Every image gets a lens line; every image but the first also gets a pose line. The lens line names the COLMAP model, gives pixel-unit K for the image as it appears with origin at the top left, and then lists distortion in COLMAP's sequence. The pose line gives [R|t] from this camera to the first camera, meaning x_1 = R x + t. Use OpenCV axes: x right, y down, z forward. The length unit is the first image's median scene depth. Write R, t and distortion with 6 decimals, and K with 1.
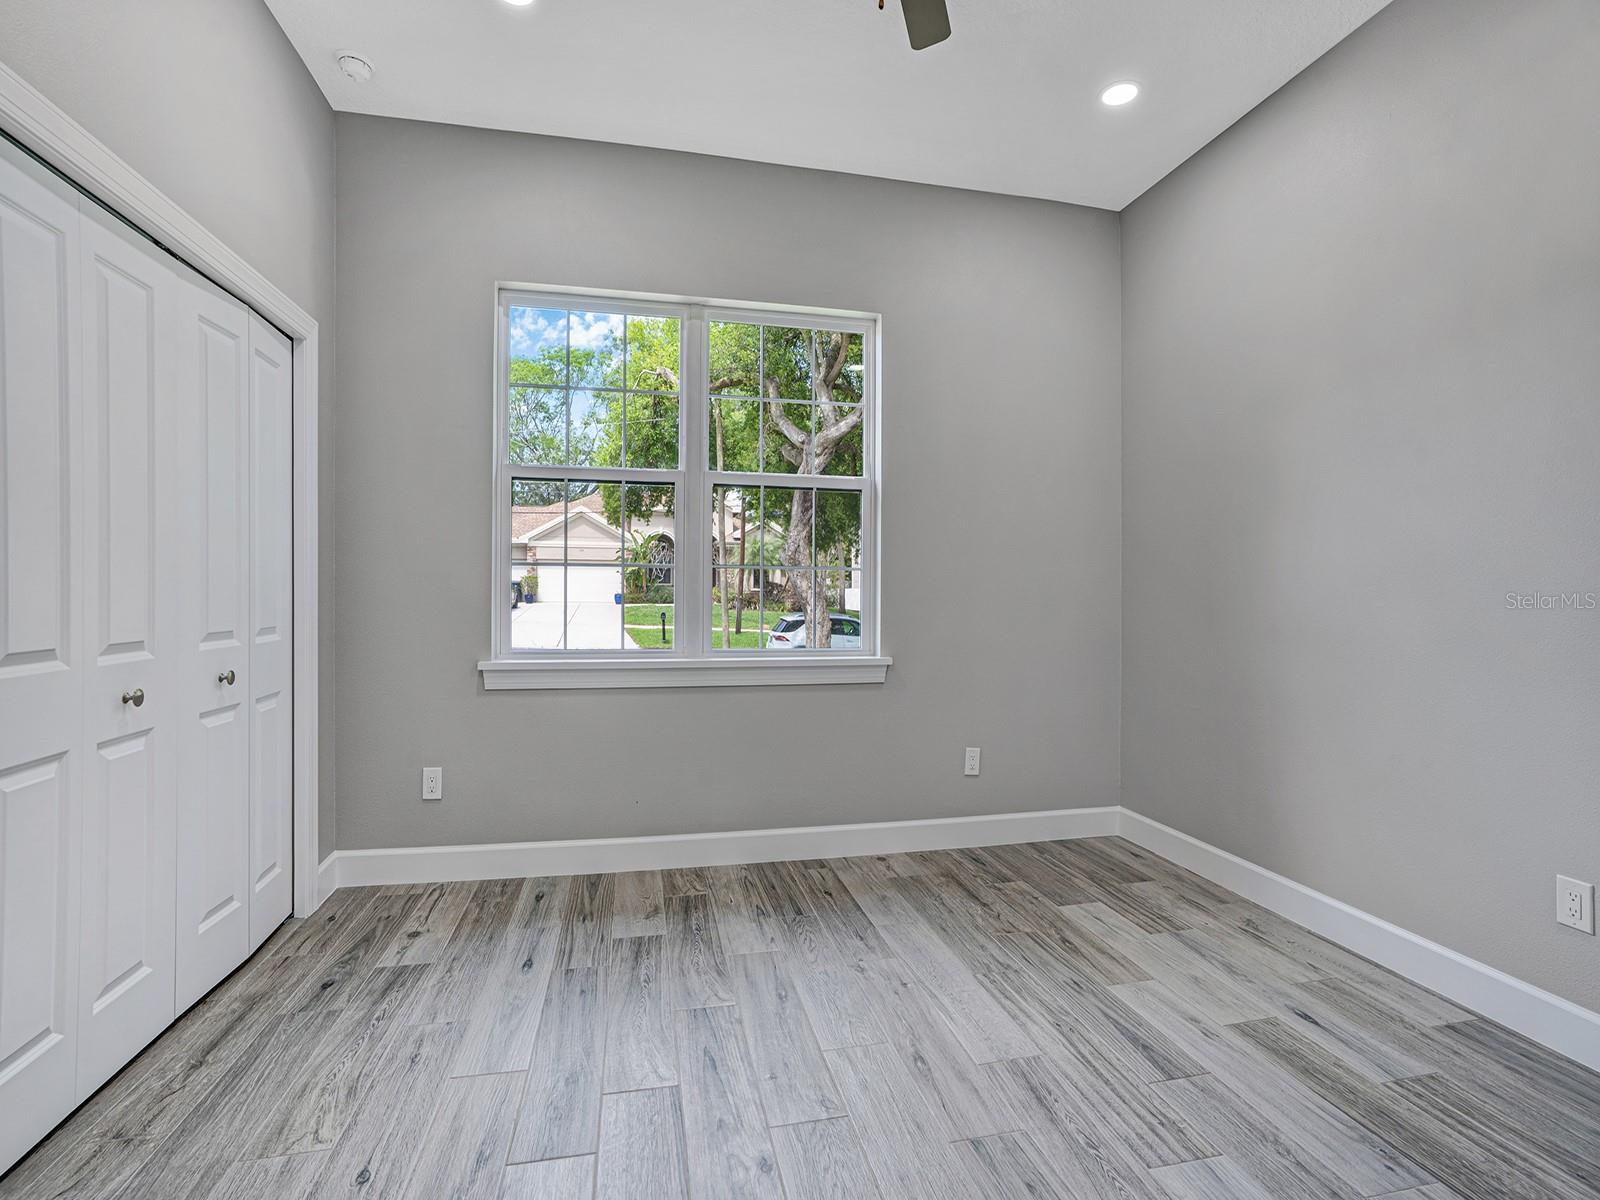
lens RADIAL K [[755.1, 0, 800.0], [0, 755.1, 600.0], [0, 0, 1]] dist [-0.000302, 0.000055]
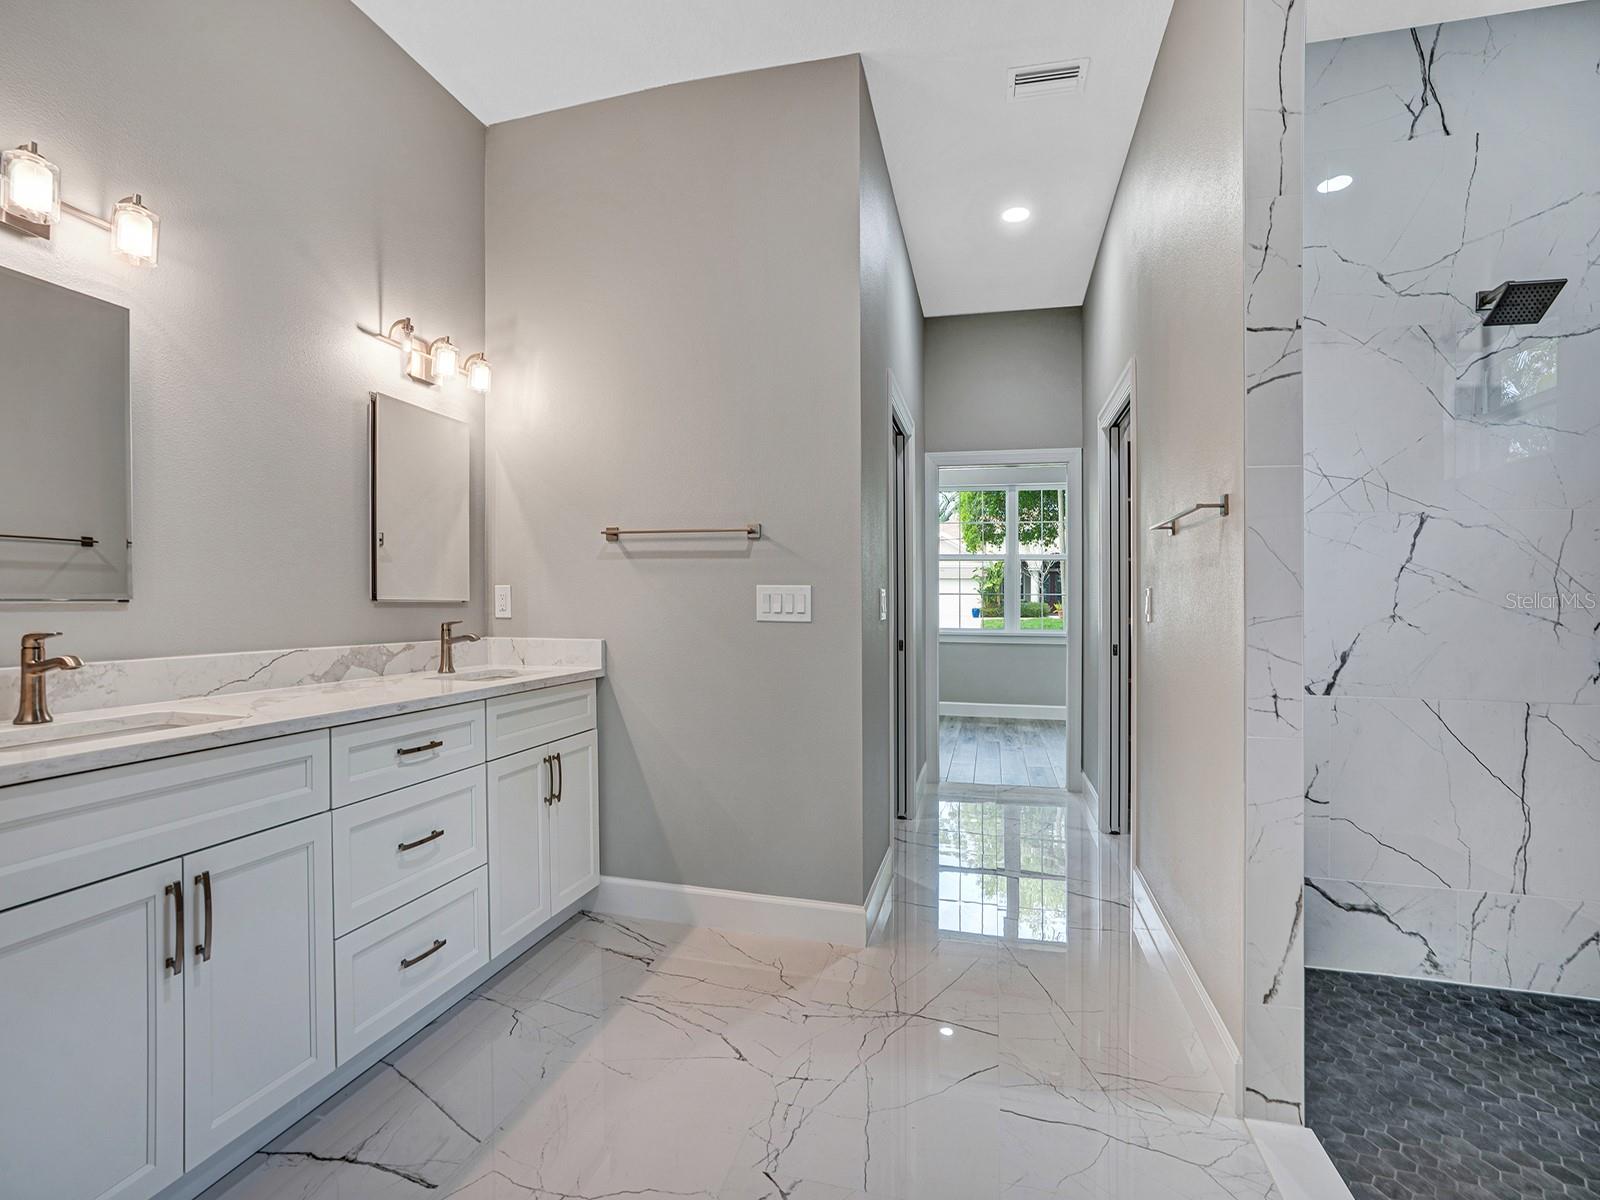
lens RADIAL K [[755.1, 0, 800.0], [0, 755.1, 600.0], [0, 0, 1]] dist [-0.000302, 0.000055]
pose [[0.894593, -0.013798, -0.446669, 0.083950], [0.005181, 0.999776, -0.020507, 0.002358], [0.446852, 0.016032, 0.894464, -0.365547]]
